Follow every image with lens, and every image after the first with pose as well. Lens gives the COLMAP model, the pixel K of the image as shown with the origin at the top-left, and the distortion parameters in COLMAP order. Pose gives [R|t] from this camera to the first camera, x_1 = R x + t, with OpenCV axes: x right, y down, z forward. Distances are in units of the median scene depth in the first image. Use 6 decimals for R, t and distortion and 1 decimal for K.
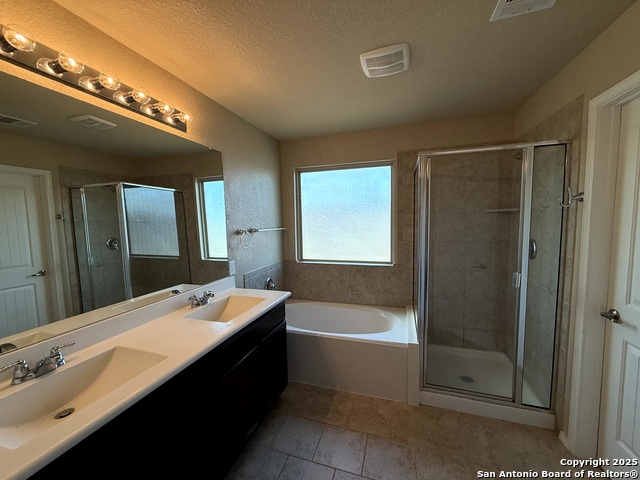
lens RADIAL K [[256.2, 0, 317.8], [0, 256.2, 239.9], [0, 0, 1]] dist [0.000144, 0.000177]
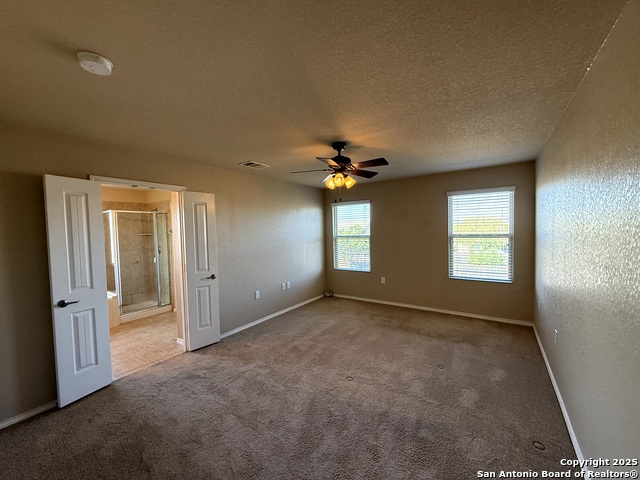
lens RADIAL K [[256.2, 0, 317.8], [0, 256.2, 239.9], [0, 0, 1]] dist [0.000144, 0.000177]
pose [[0.289536, -0.032412, 0.956618, -0.948680], [0.097888, 0.995189, 0.004092, 0.067395], [-0.952148, 0.092456, 0.291316, -1.044879]]
